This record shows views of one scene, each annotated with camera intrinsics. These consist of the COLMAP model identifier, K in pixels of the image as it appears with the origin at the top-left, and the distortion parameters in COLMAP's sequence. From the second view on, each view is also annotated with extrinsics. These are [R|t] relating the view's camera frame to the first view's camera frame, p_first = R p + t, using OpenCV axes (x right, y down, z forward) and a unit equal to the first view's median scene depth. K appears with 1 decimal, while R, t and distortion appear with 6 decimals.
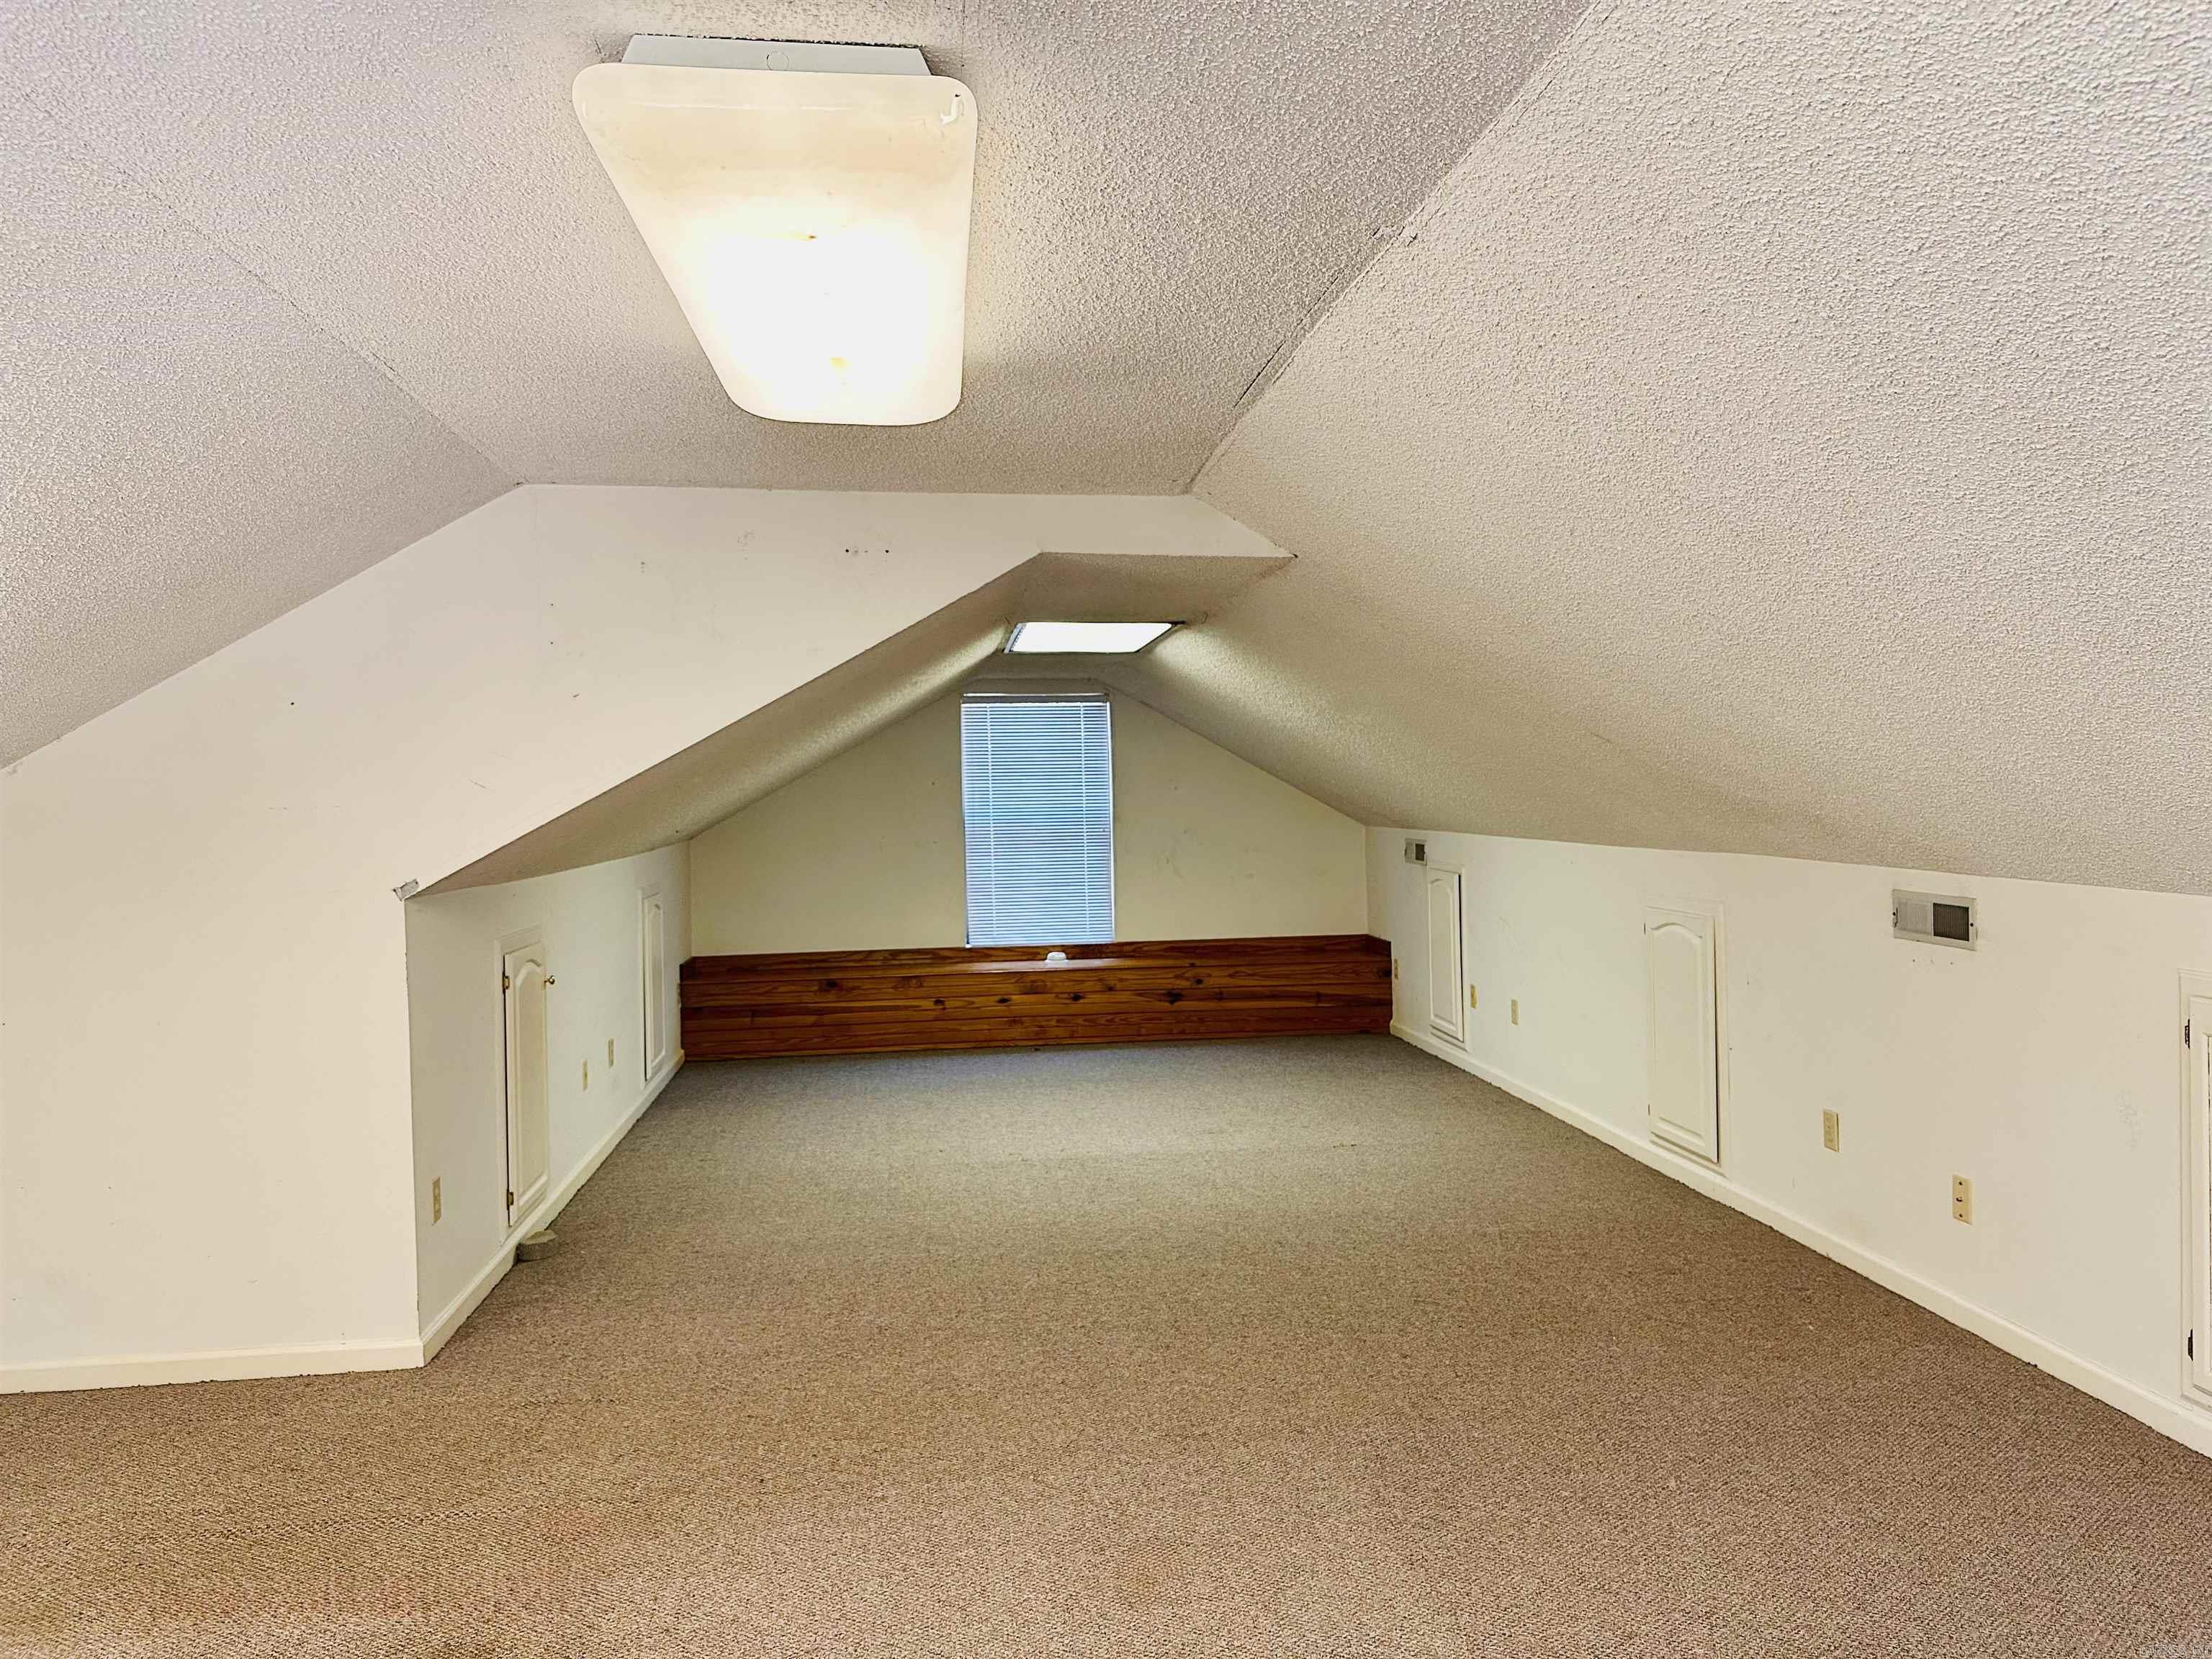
lens RADIAL K [[1545.1, 0, 1103.7], [0, 1545.1, 813.0], [0, 0, 1]] dist [0.066331, -0.073040]
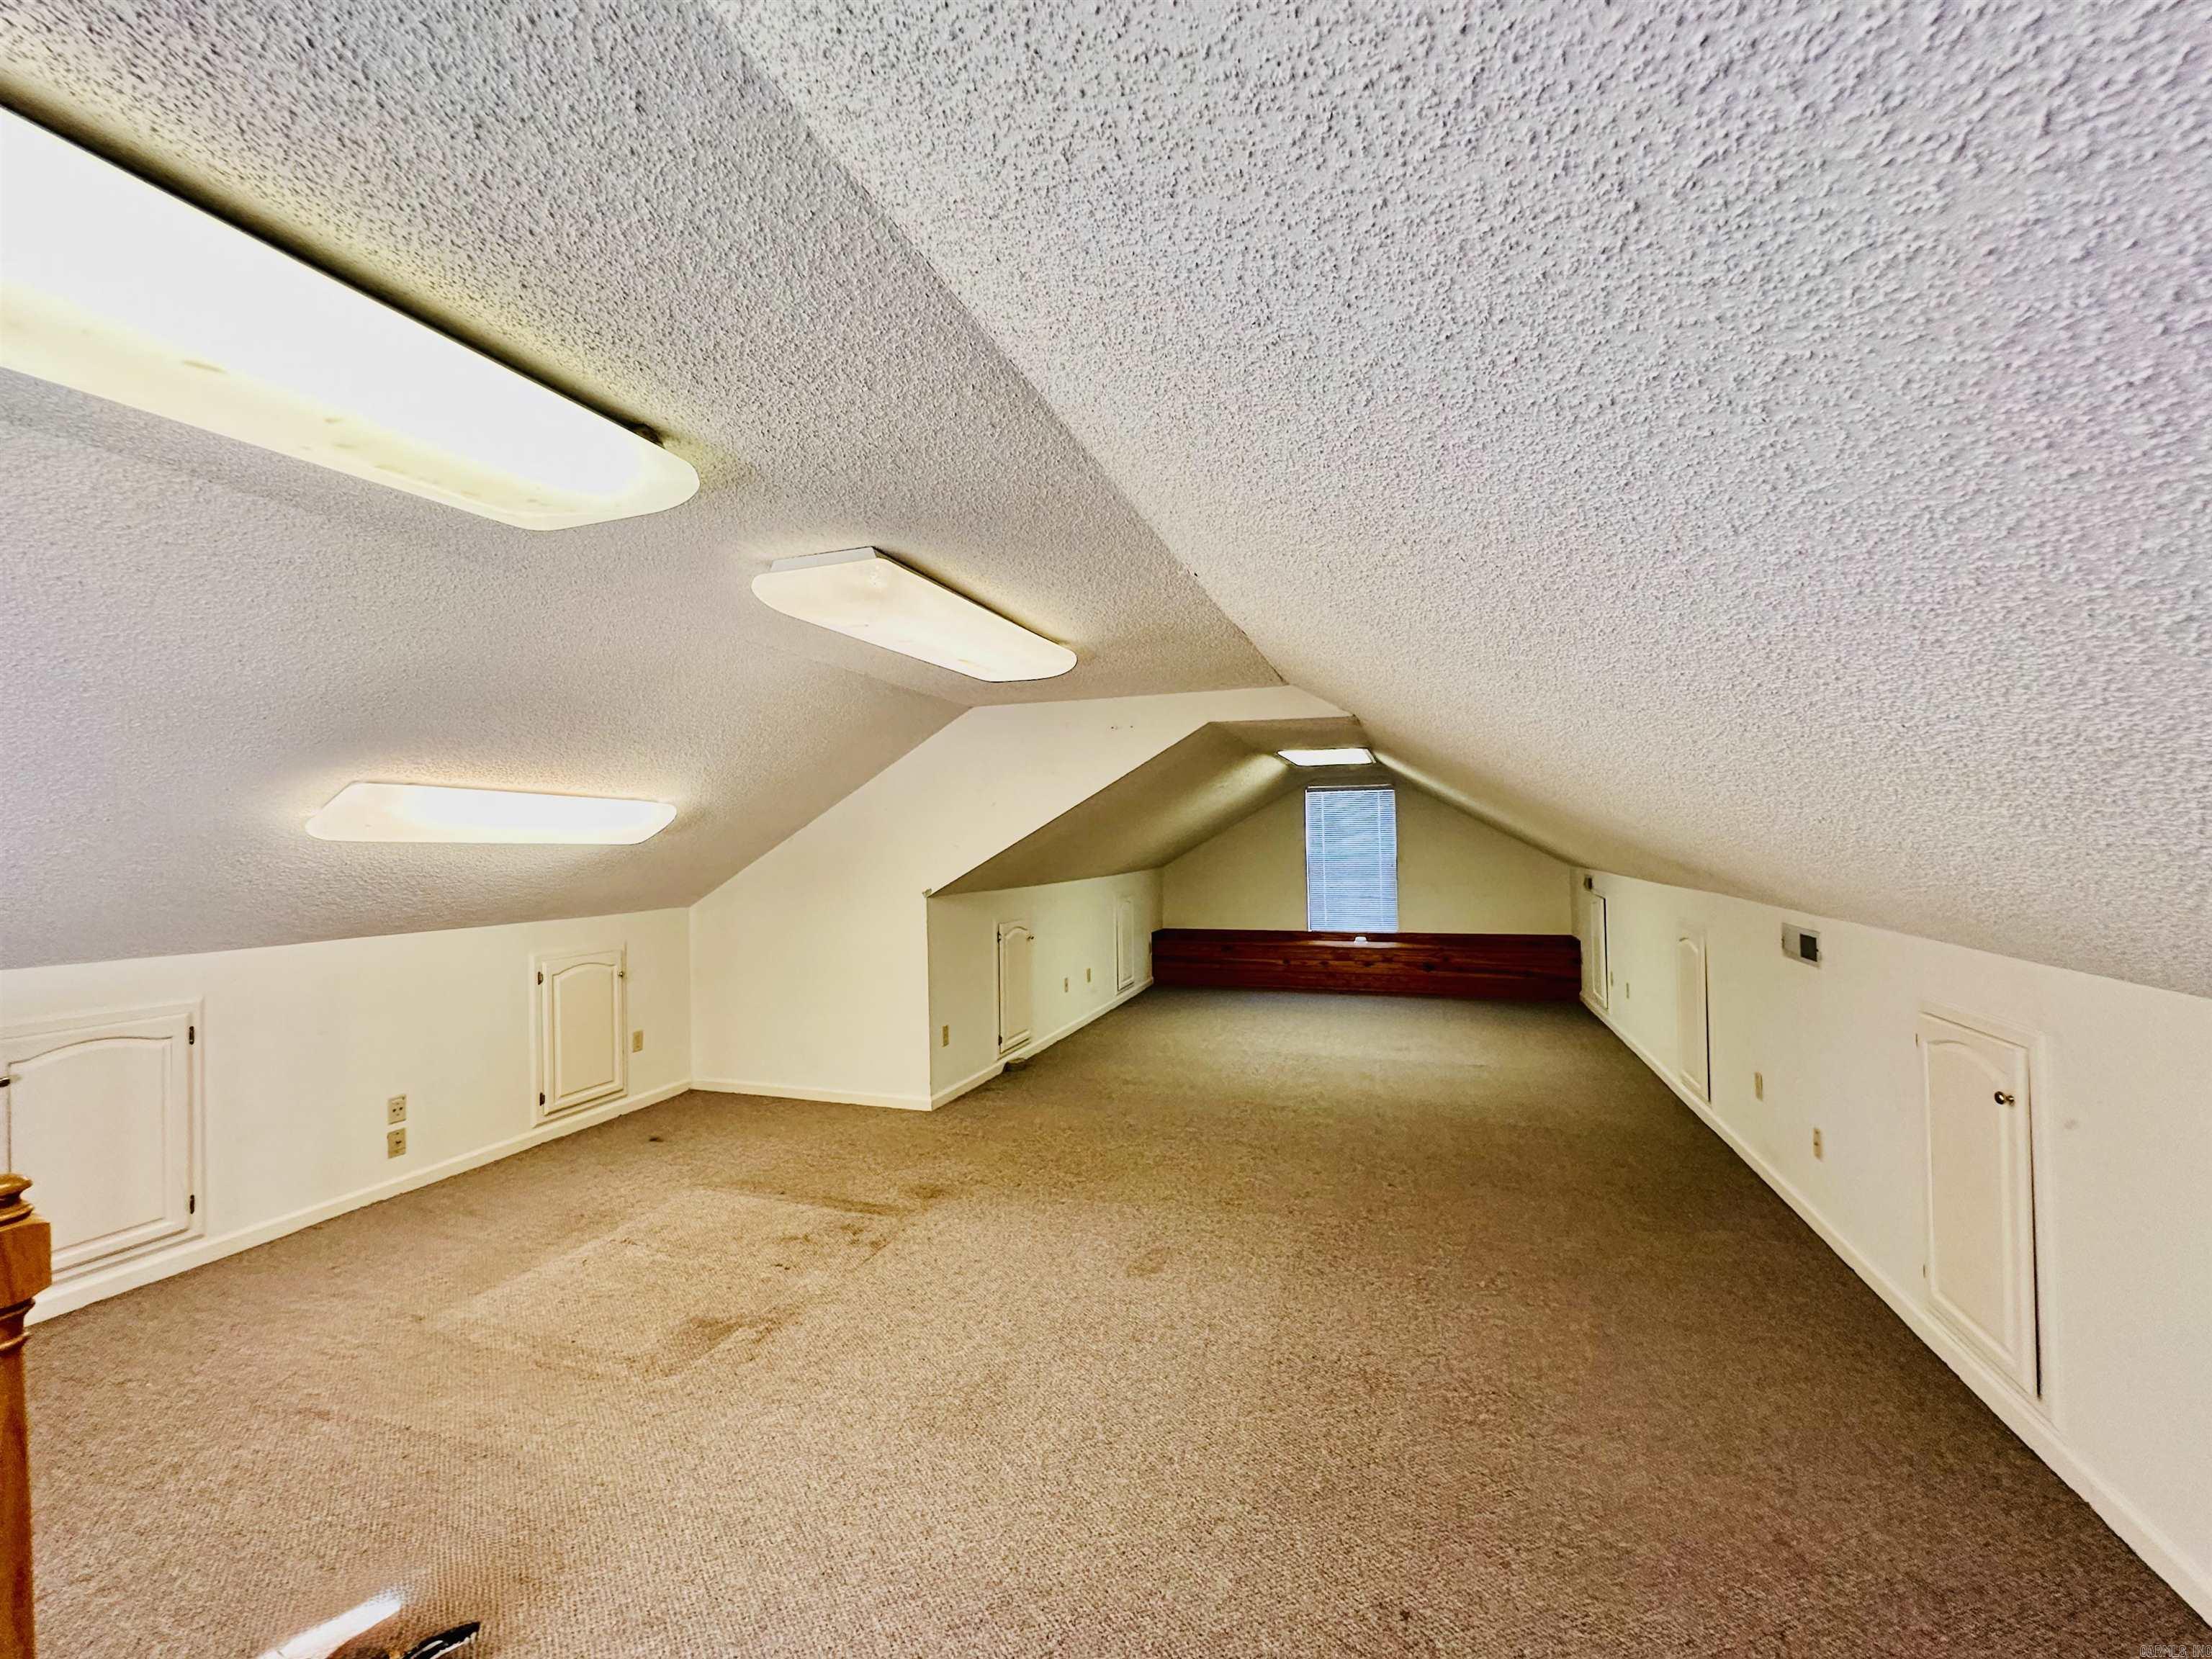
lens RADIAL K [[881.5, 0, 1115.4], [0, 881.5, 834.3], [0, 0, 1]] dist [0.000578, 0.000504]
pose [[0.900648, 0.002269, -0.434543, 0.252497], [-0.009074, 0.999867, -0.013584, -0.013708], [0.434454, 0.016178, 0.900549, -0.001803]]
